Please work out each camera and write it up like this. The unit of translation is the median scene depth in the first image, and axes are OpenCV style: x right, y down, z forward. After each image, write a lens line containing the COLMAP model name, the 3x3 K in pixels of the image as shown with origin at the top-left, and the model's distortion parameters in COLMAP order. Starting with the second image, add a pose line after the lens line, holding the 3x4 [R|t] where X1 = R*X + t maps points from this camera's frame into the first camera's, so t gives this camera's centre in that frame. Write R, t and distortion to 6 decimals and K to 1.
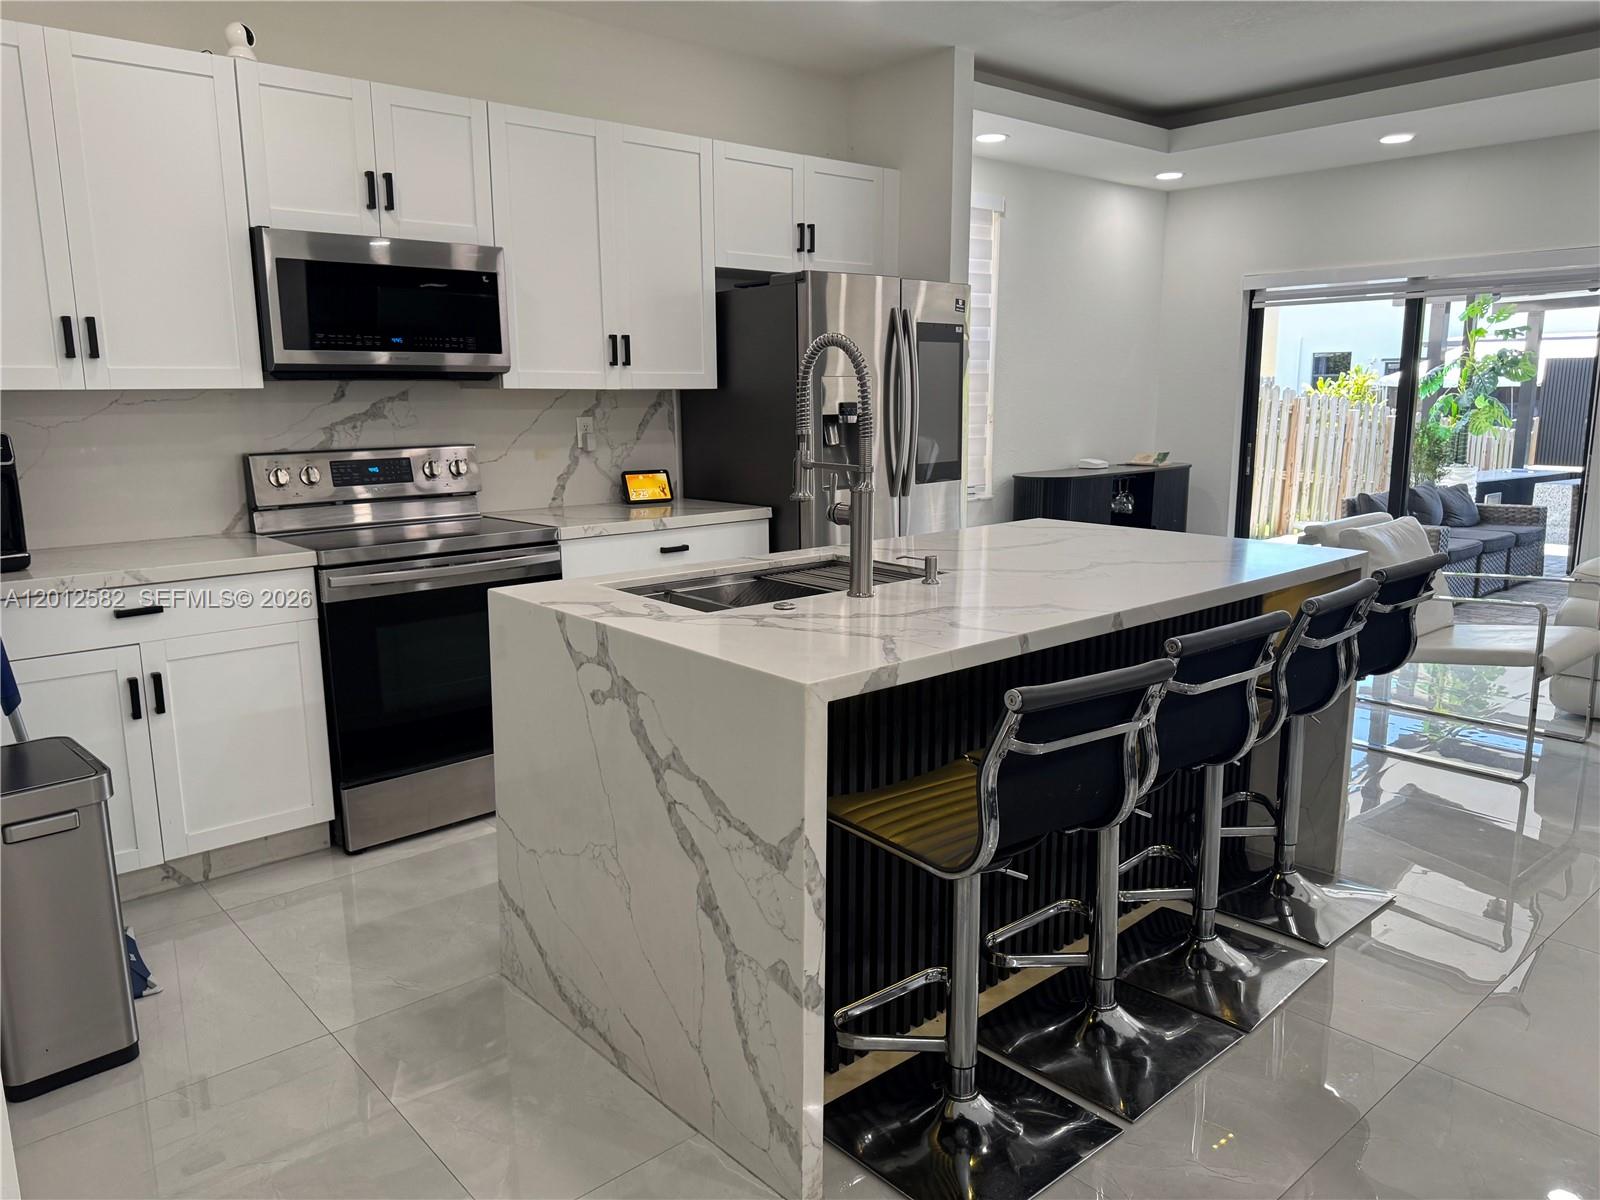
lens RADIAL K [[1131.7, 0, 792.6], [0, 1131.7, 586.3], [0, 0, 1]] dist [0.066267, -0.075964]
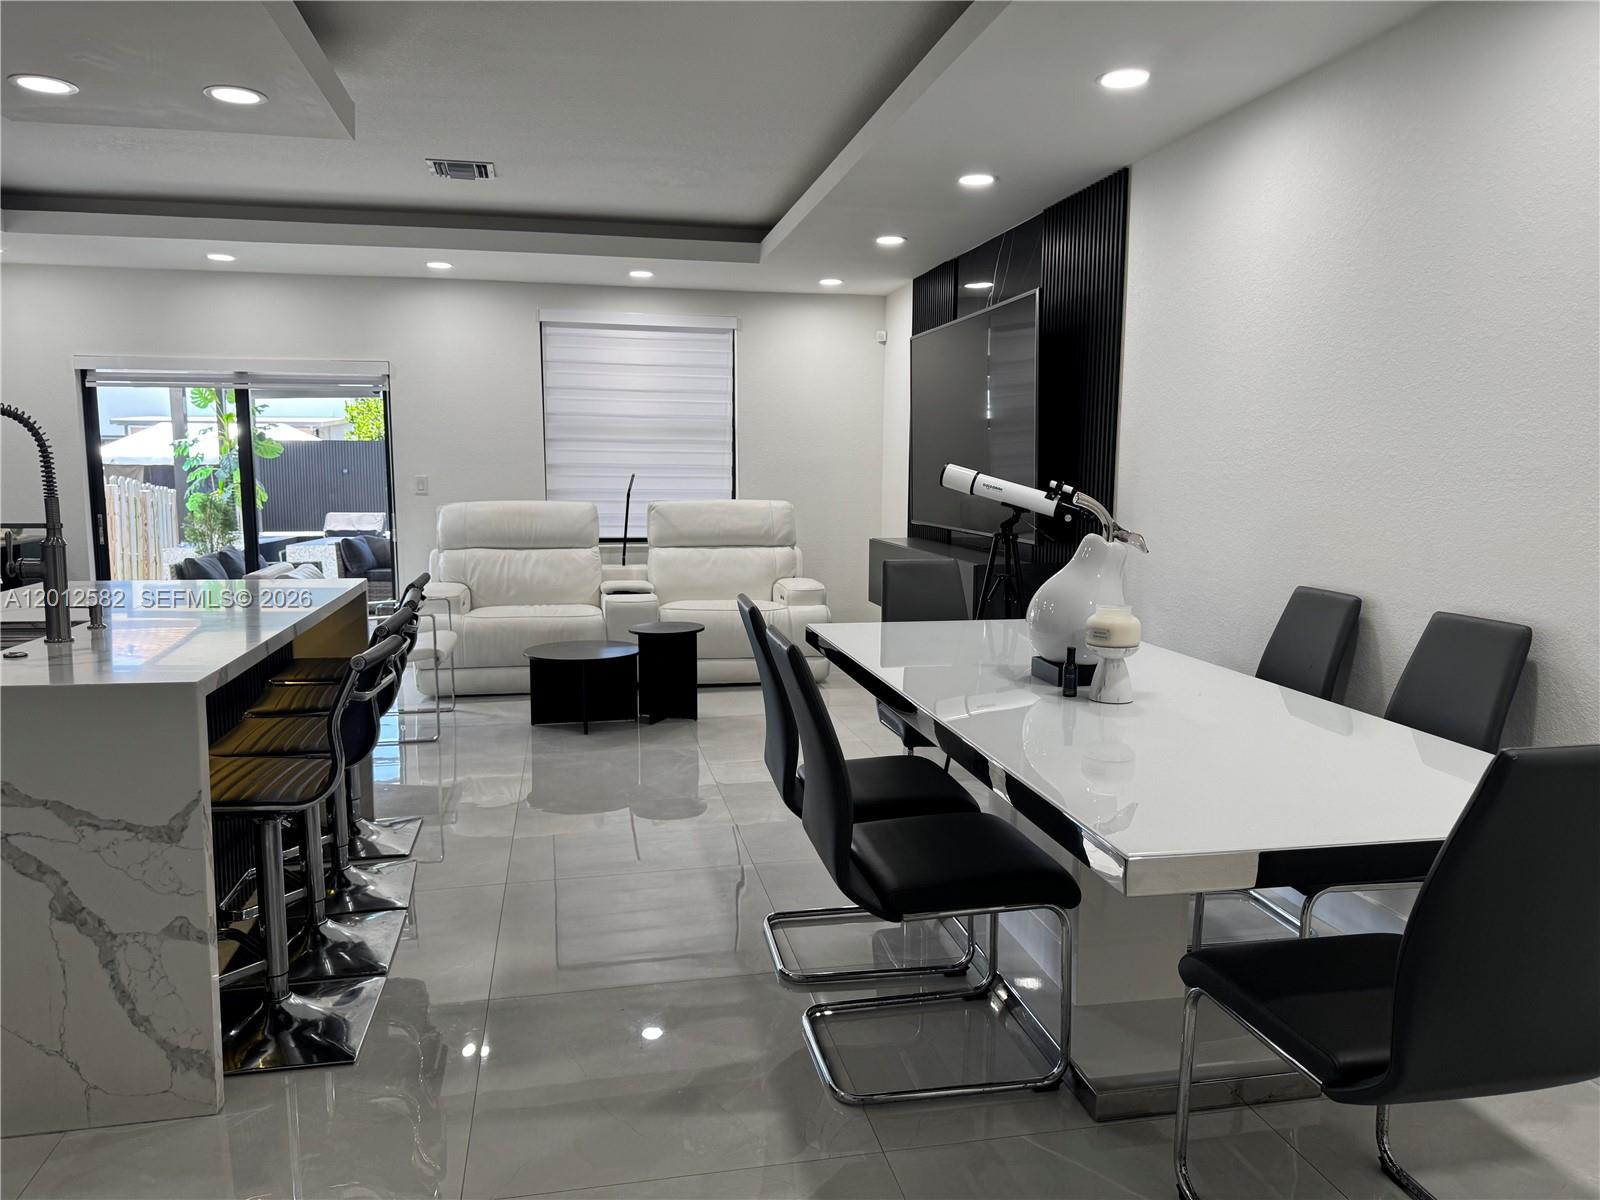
lens RADIAL K [[1131.7, 0, 801.3], [0, 1131.7, 603.6], [0, 0, 1]] dist [0.066267, -0.075964]
pose [[0.487971, -0.094921, 0.867684, -0.671304], [0.140413, 0.989659, 0.029298, 0.048383], [-0.861492, 0.107537, 0.496253, -0.210697]]
